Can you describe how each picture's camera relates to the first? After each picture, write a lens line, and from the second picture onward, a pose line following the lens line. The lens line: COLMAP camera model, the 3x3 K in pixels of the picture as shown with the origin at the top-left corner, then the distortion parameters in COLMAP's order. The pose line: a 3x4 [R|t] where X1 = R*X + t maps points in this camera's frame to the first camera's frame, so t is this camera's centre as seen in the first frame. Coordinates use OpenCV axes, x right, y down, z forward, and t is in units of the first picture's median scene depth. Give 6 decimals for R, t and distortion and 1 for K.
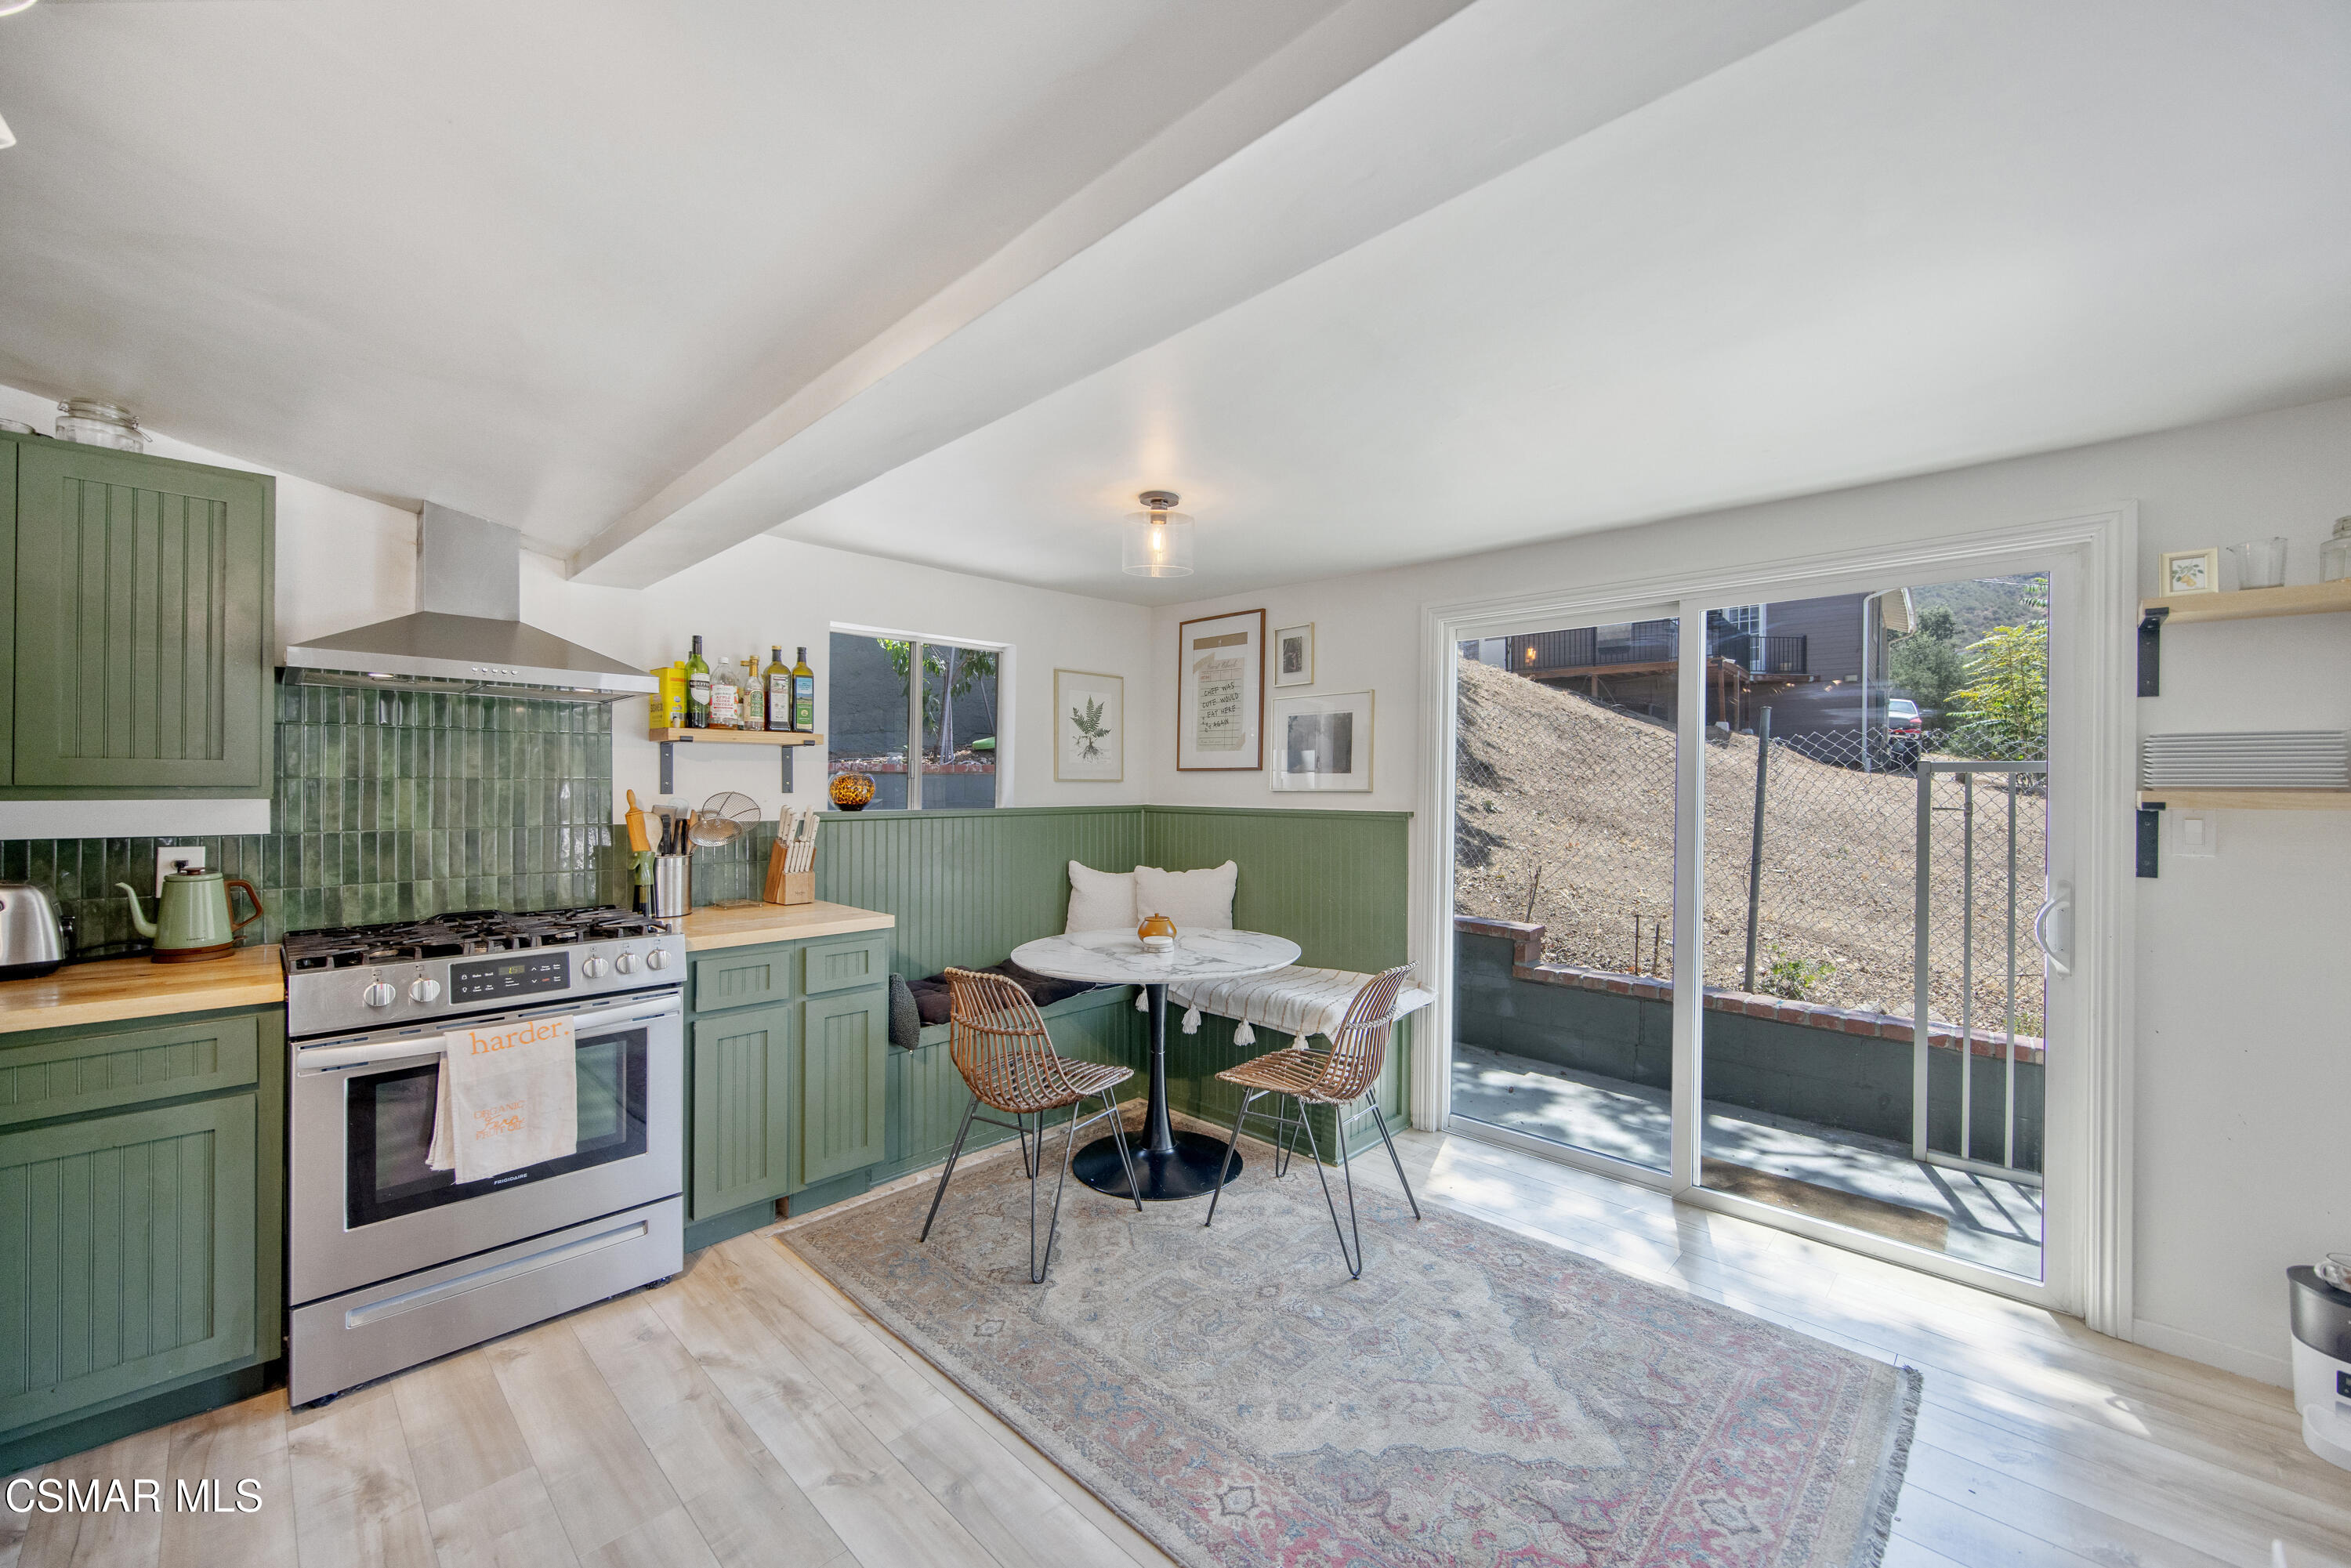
lens RADIAL K [[898.1, 0, 1164.9], [0, 898.1, 773.5], [0, 0, 1]] dist [0.003900, -0.001567]
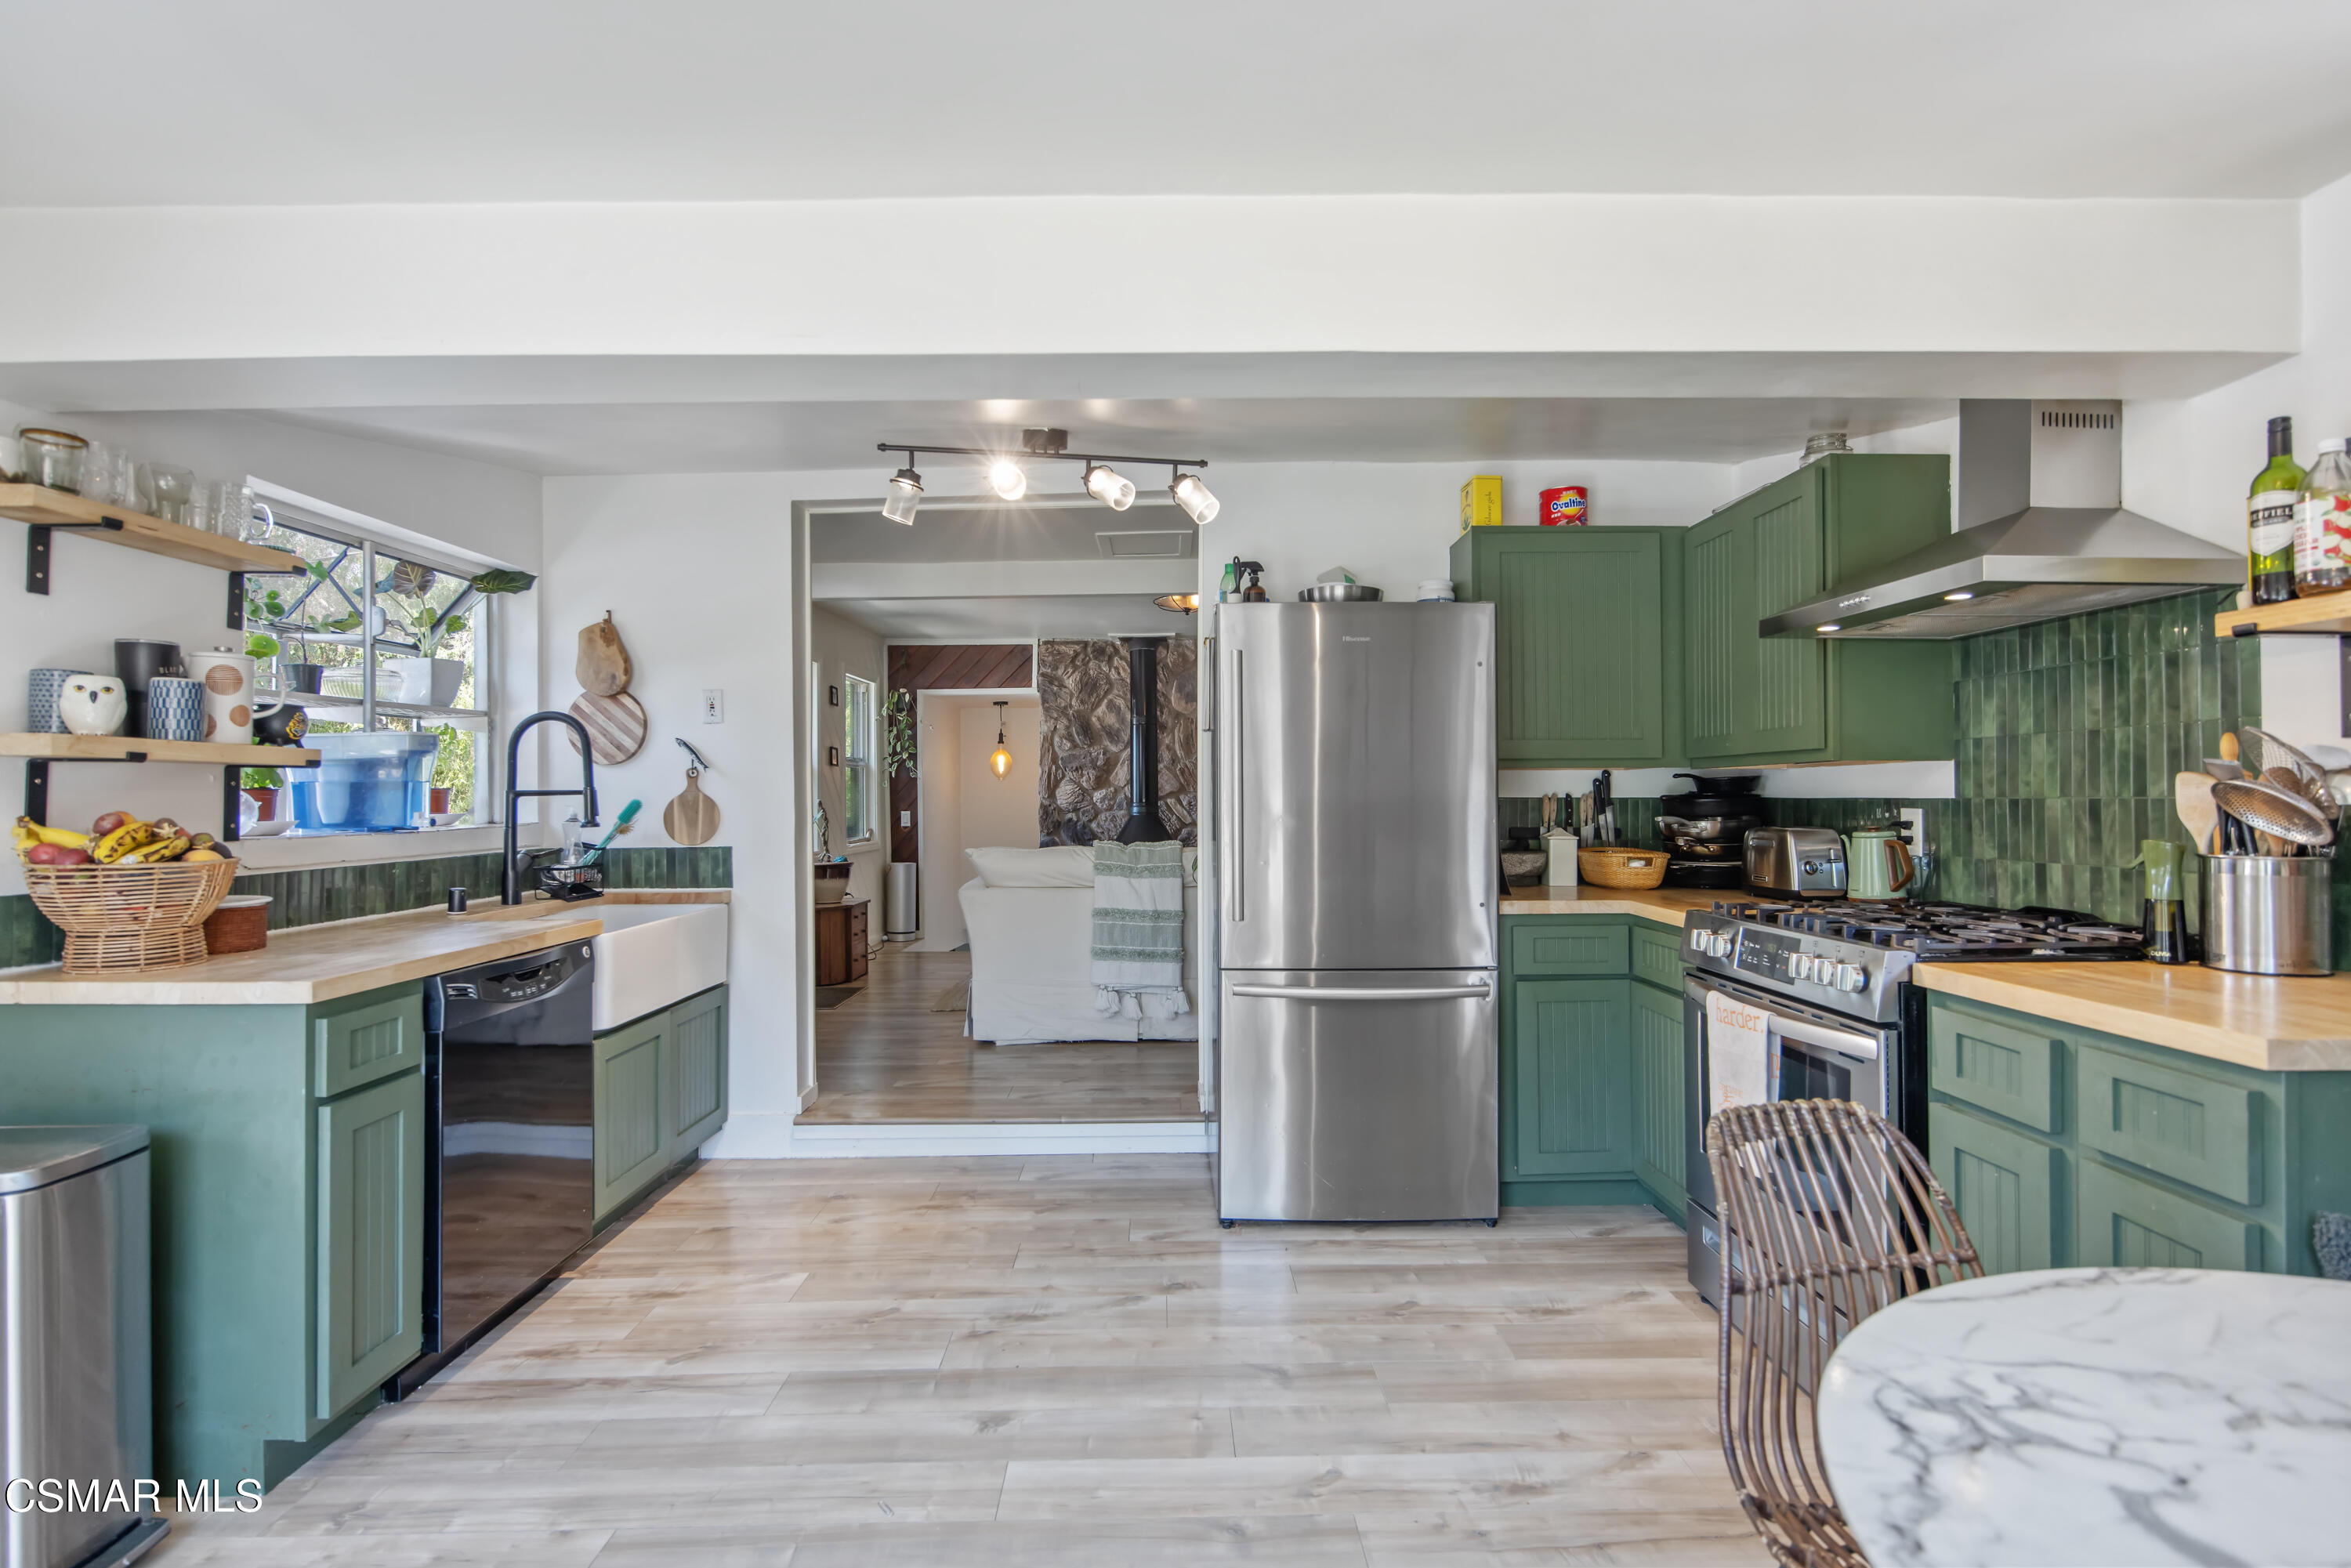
lens RADIAL K [[1112.6, 0, 1194.8], [0, 1112.6, 774.9], [0, 0, 1]] dist [-0.009543, 0.000111]
pose [[-0.682738, -0.017820, -0.730446, 0.406457], [0.008640, 0.999436, -0.032458, 0.072514], [0.730612, -0.028472, -0.682199, 1.196648]]
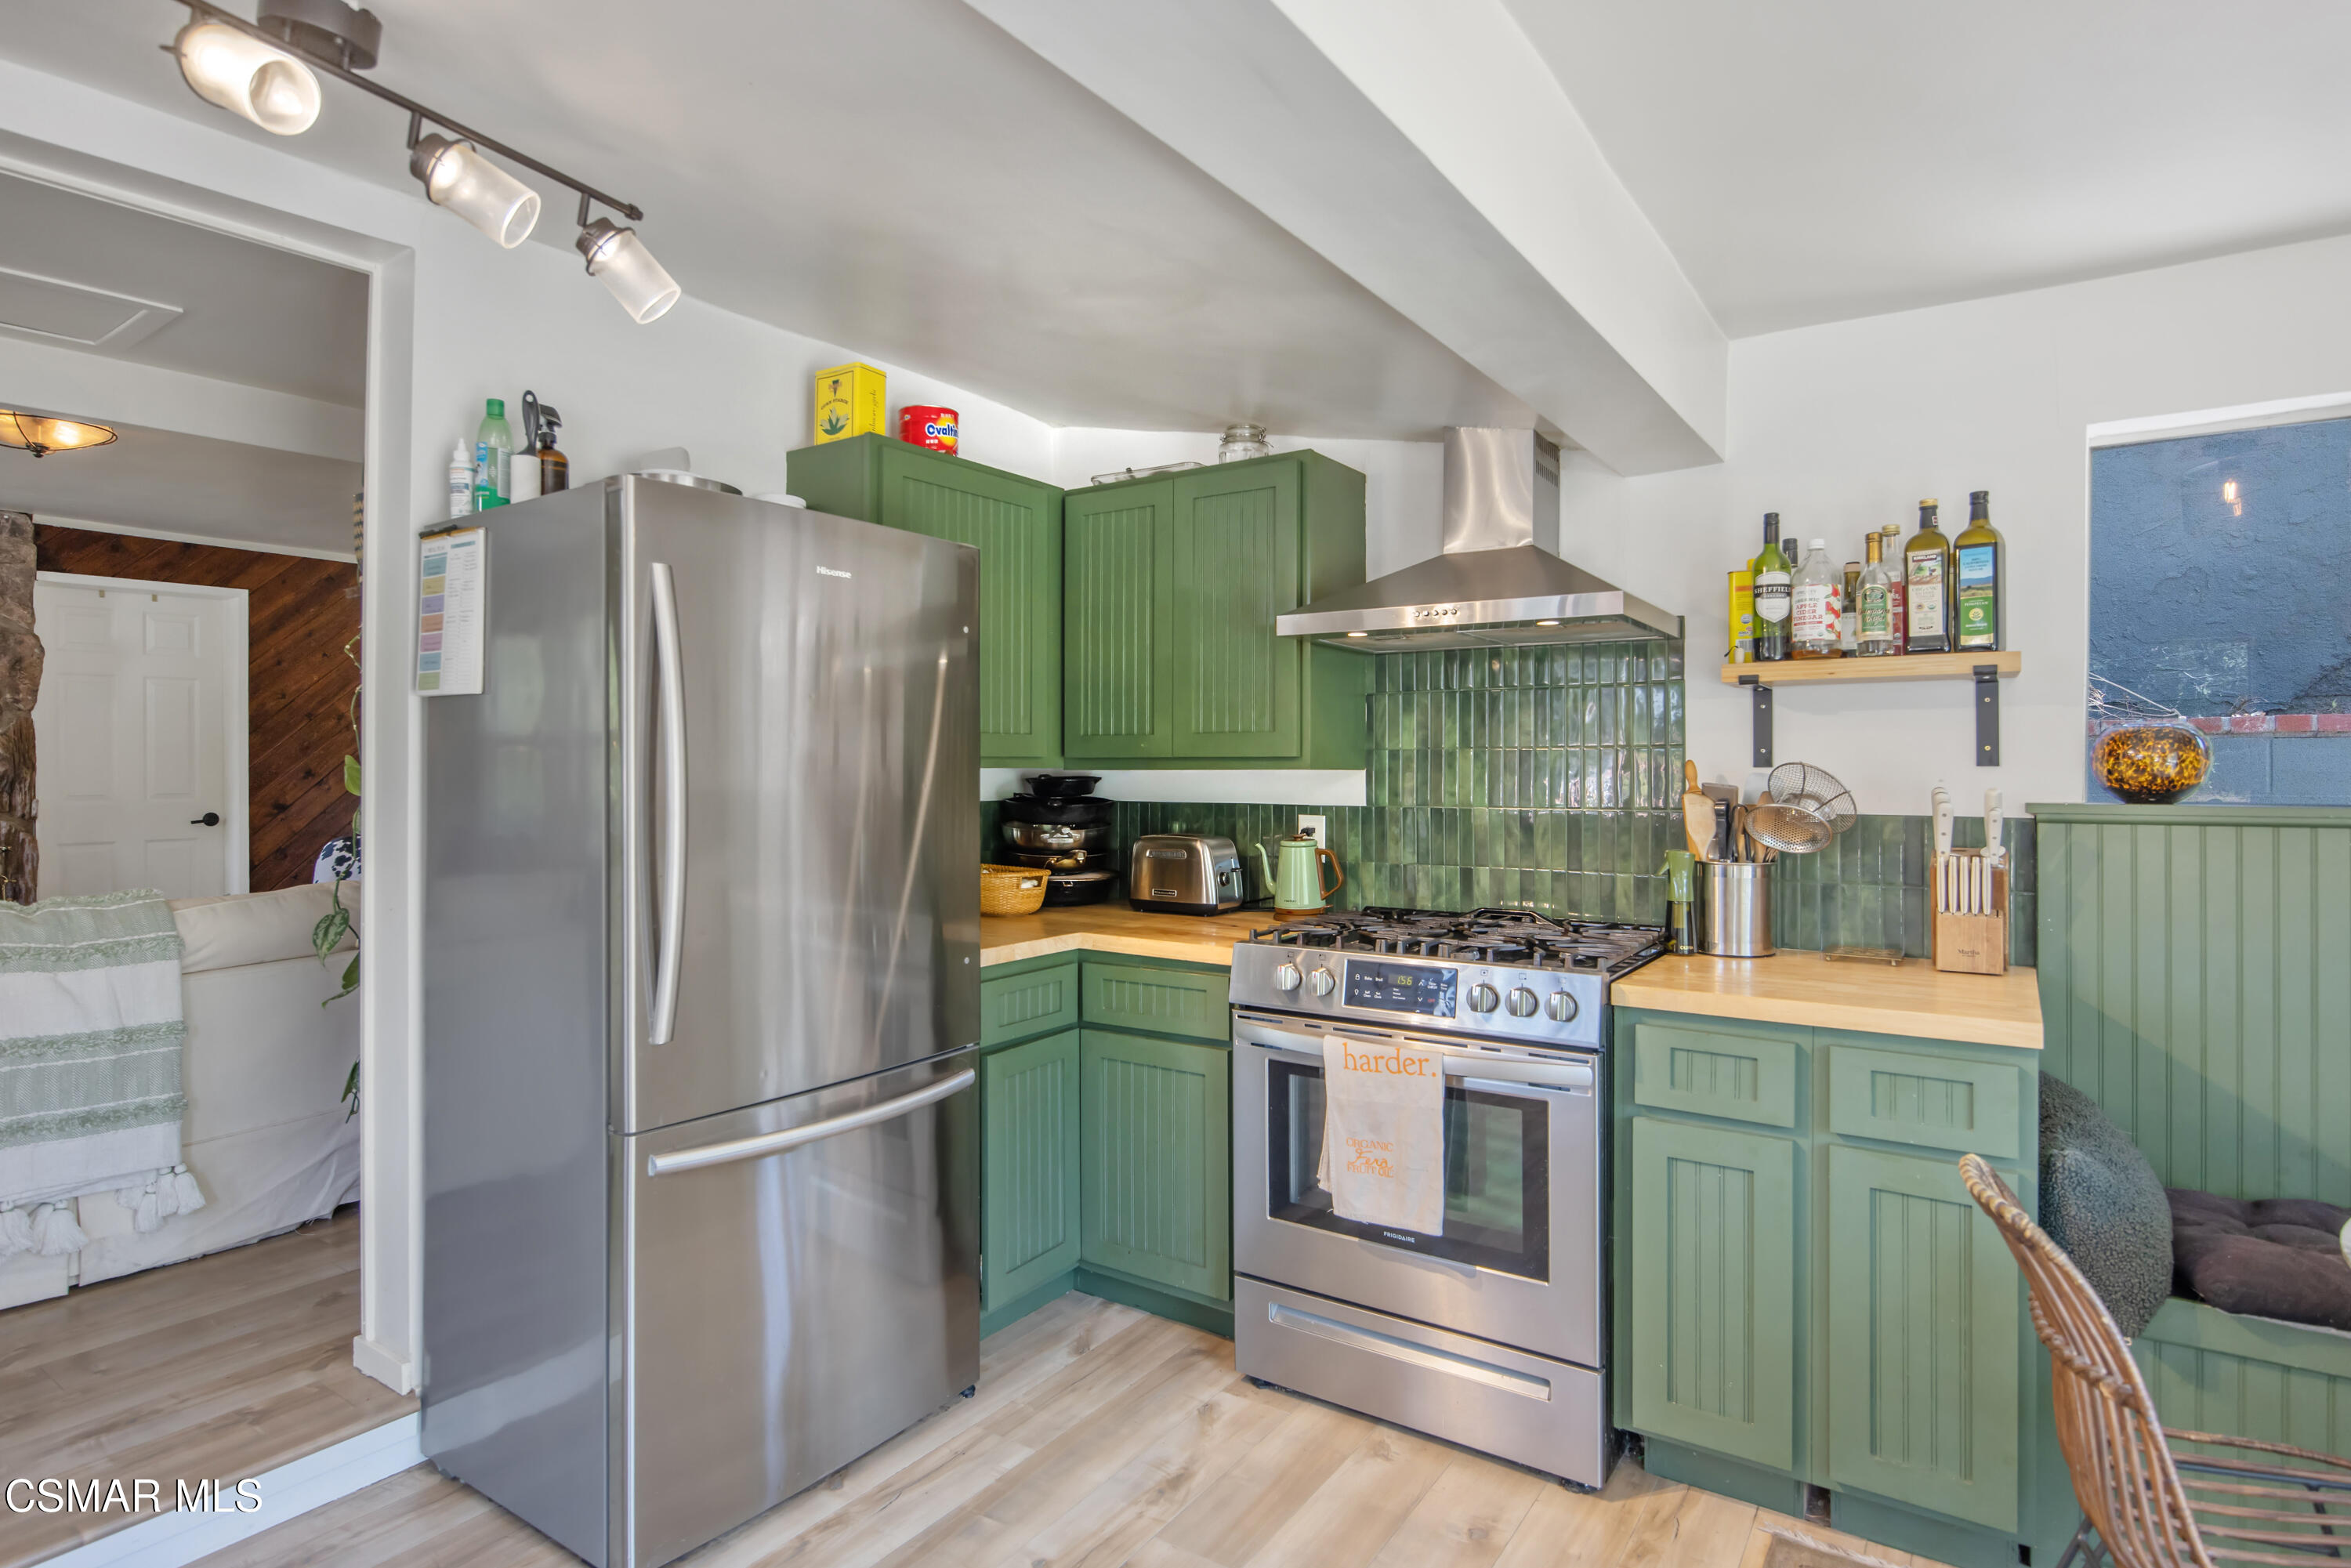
lens RADIAL K [[1215.3, 0, 1192.5], [0, 1215.3, 762.5], [0, 0, 1]] dist [-0.011465, 0.002934]
pose [[0.193481, -0.011863, -0.981032, 0.279421], [0.012056, 0.999880, -0.009713, 0.028821], [0.981030, -0.009949, 0.193601, 0.546173]]
